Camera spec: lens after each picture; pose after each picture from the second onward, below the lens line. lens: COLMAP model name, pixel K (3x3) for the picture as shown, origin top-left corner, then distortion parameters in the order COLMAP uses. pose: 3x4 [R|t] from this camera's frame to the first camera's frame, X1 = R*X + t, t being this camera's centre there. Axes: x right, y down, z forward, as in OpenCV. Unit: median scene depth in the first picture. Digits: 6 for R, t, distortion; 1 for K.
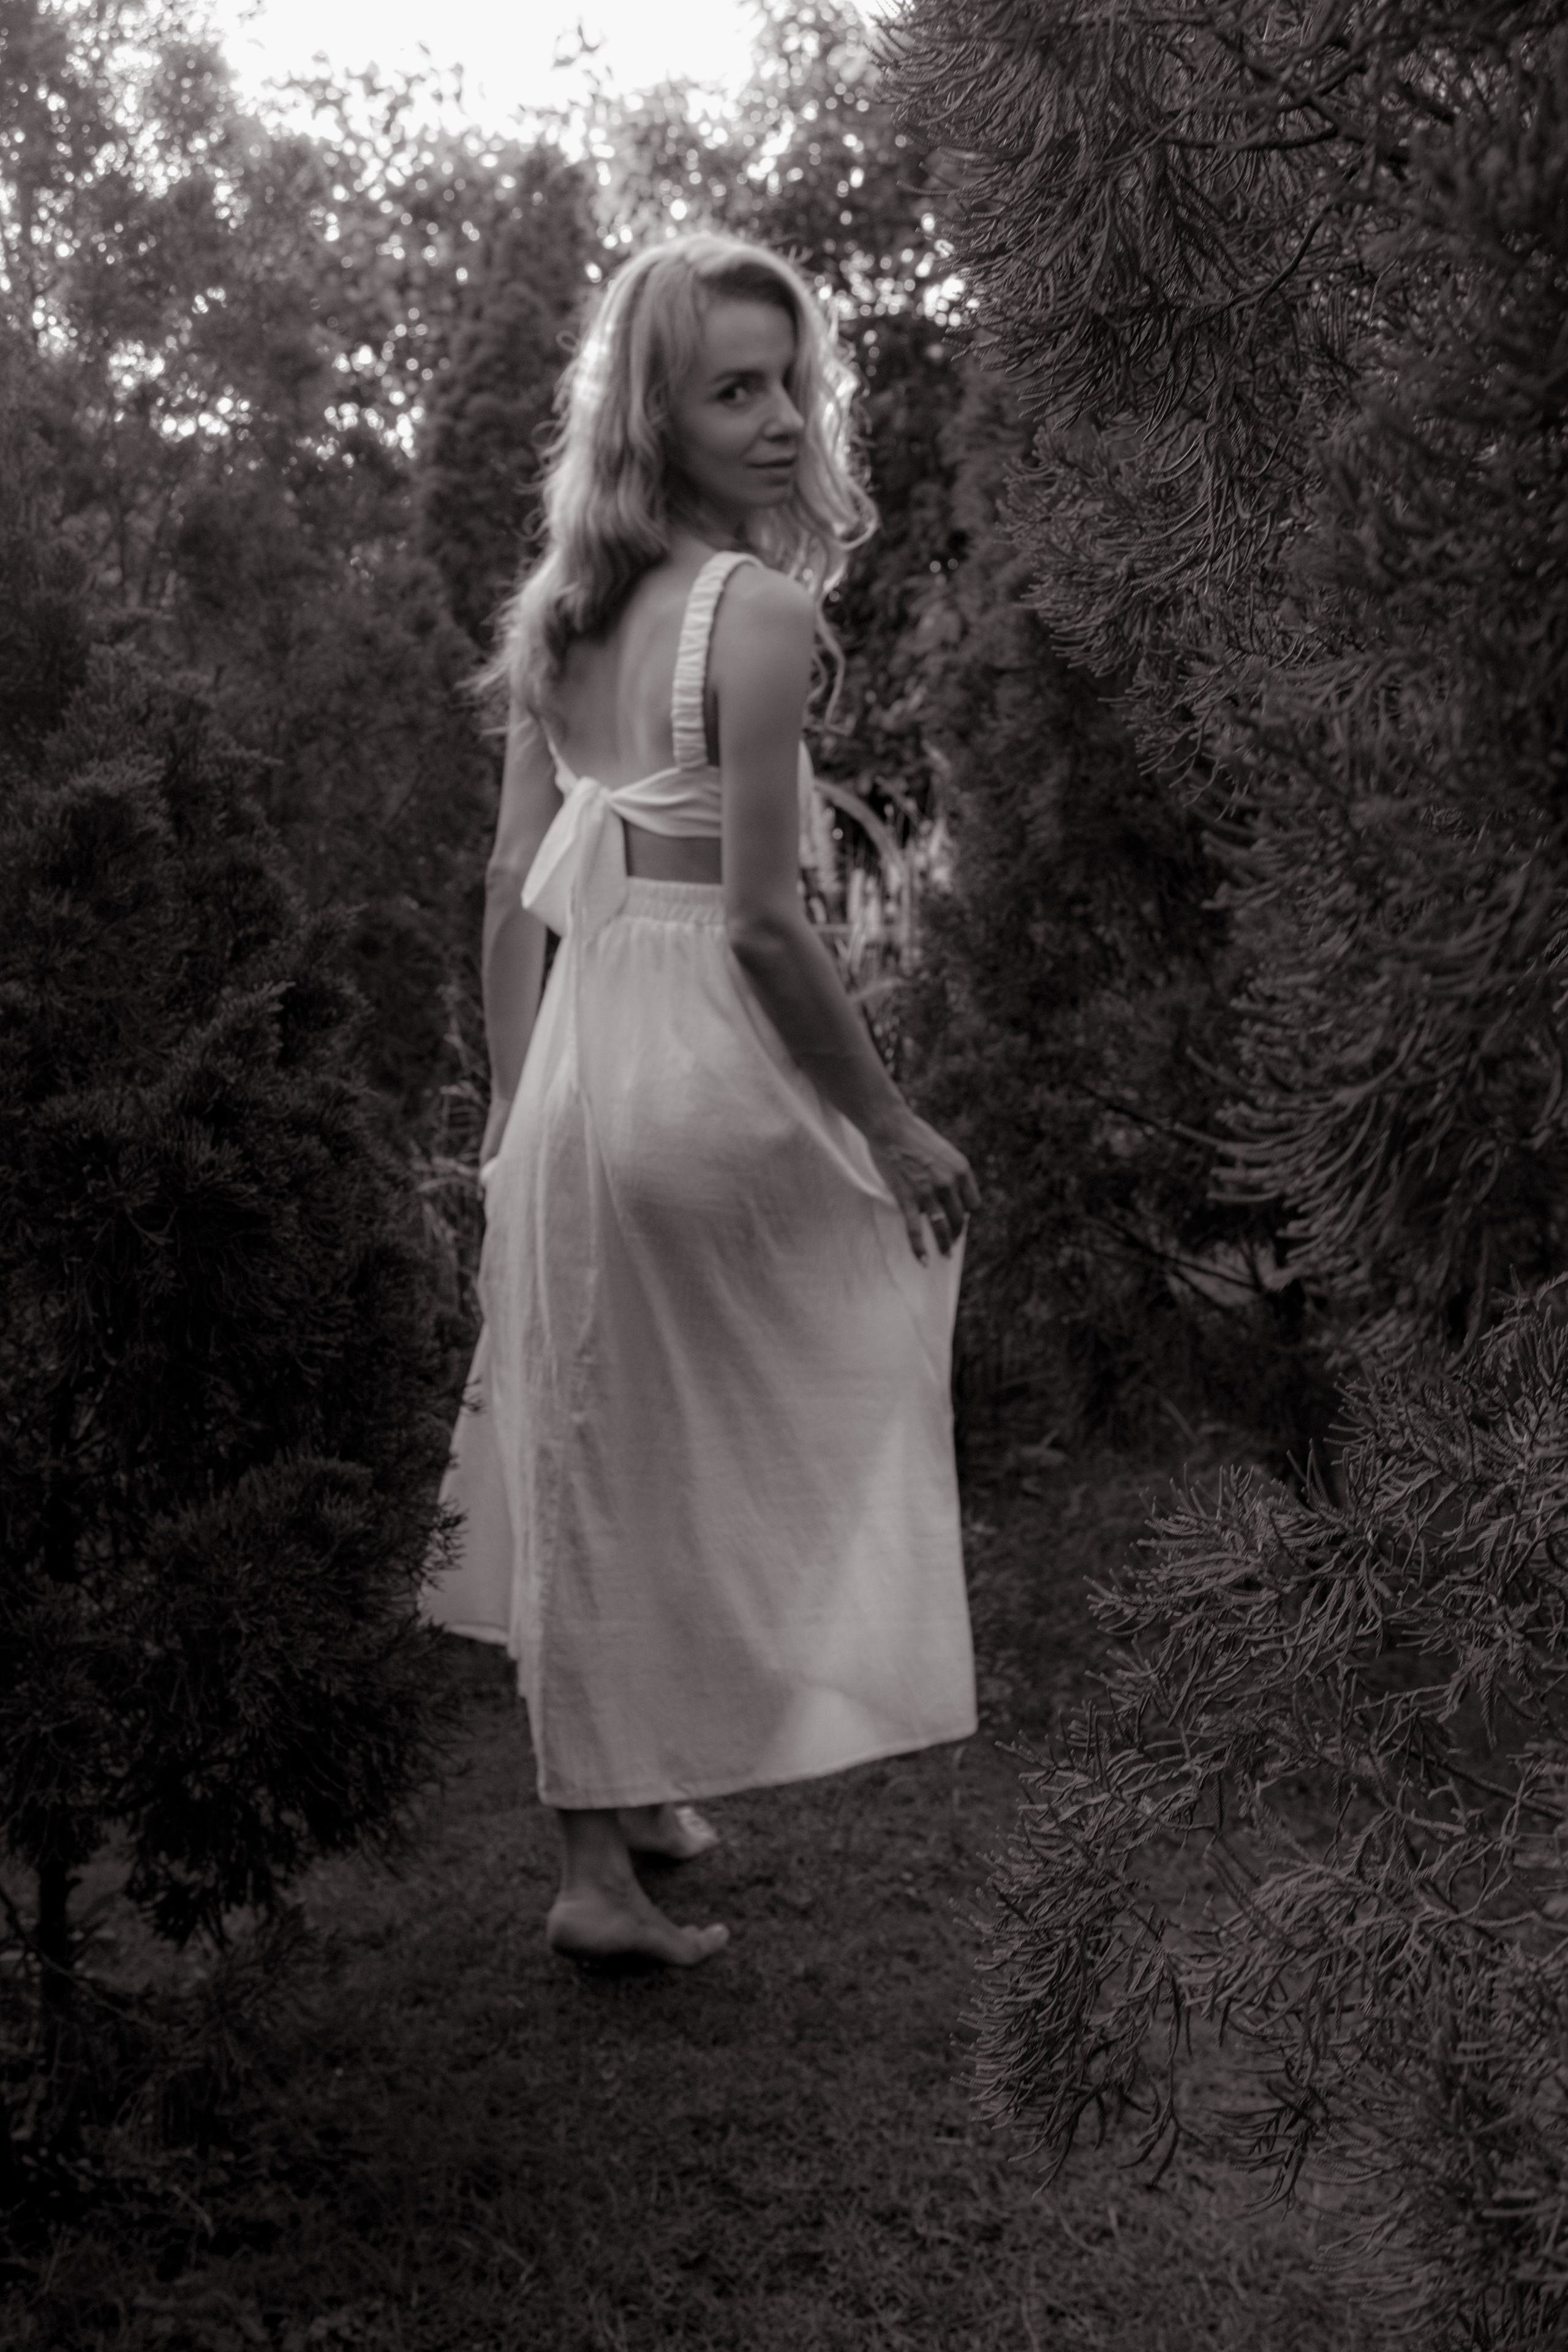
lens RADIAL K [[2499.3, 0, 784.0], [0, 2499.3, 1176.0], [0, 0, 1]] dist [0.065791, 0.018170]
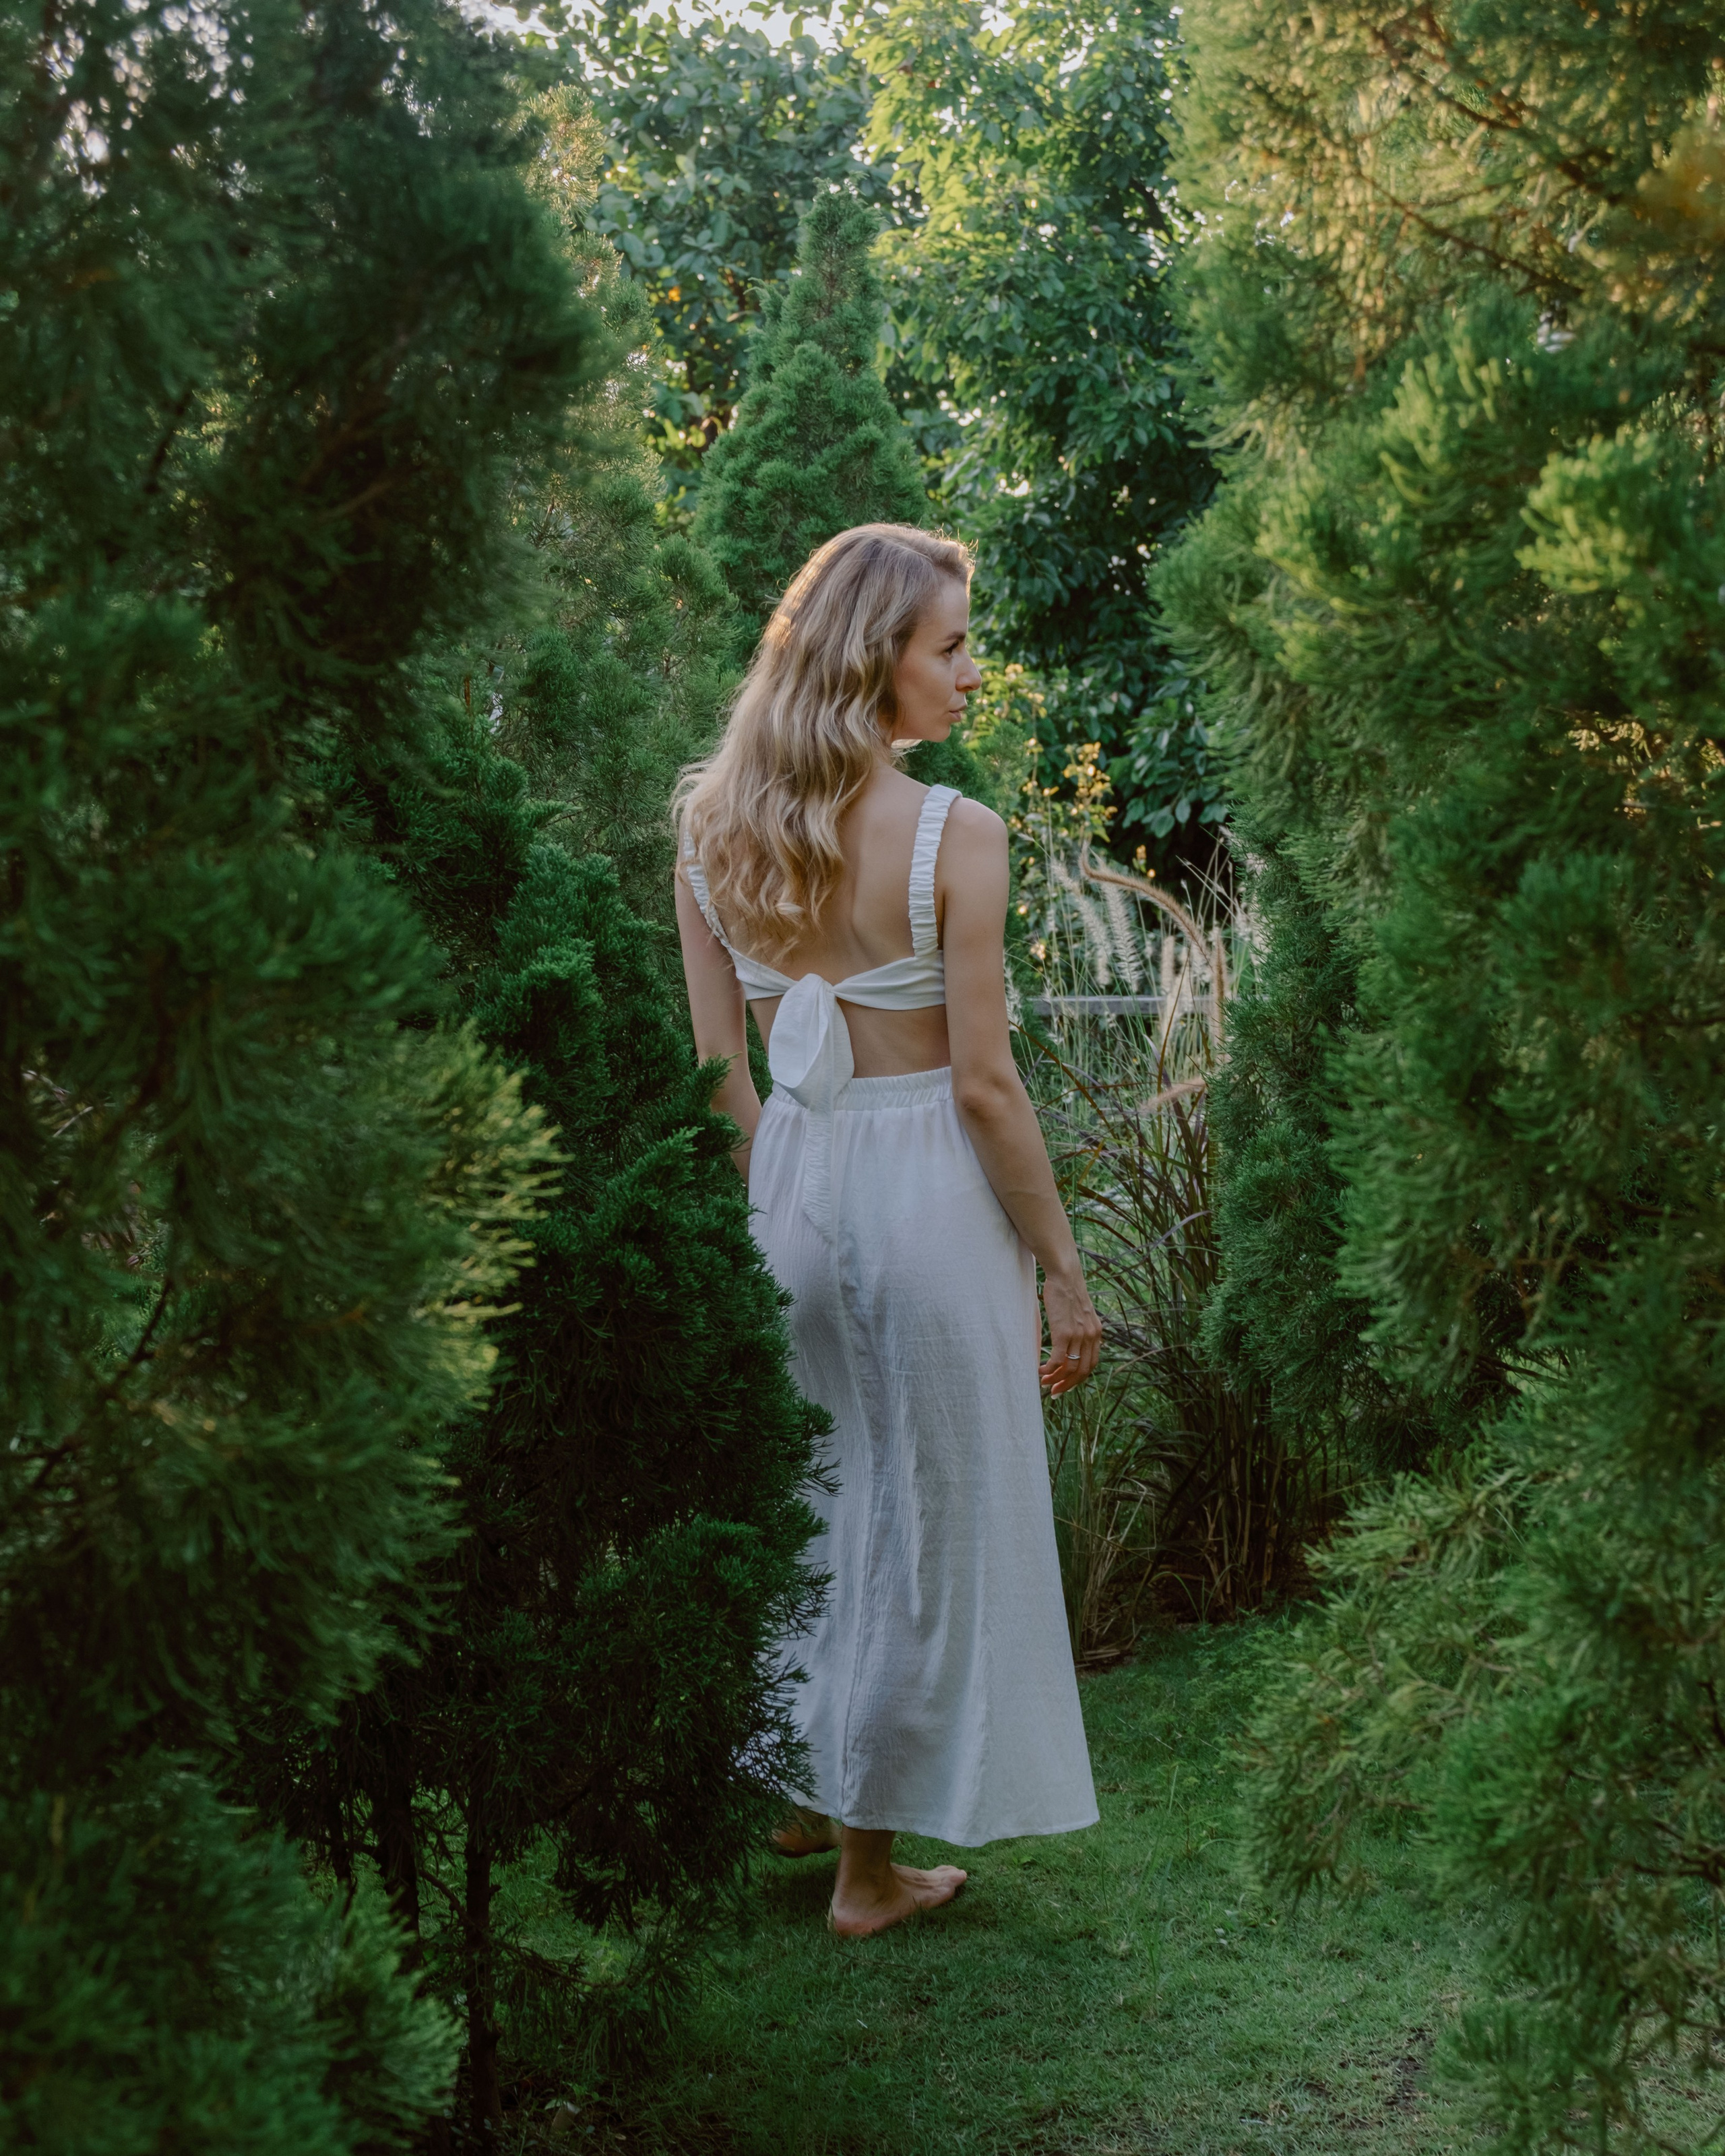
lens RADIAL K [[3021.6, 0, 864.9], [0, 3021.6, 1221.4], [0, 0, 1]] dist [0.095091, -0.404639]
pose [[0.997223, -0.007262, -0.074113, -0.003742], [0.005939, 0.999819, -0.018051, -0.001173], [0.074230, 0.017561, 0.997086, -0.304611]]
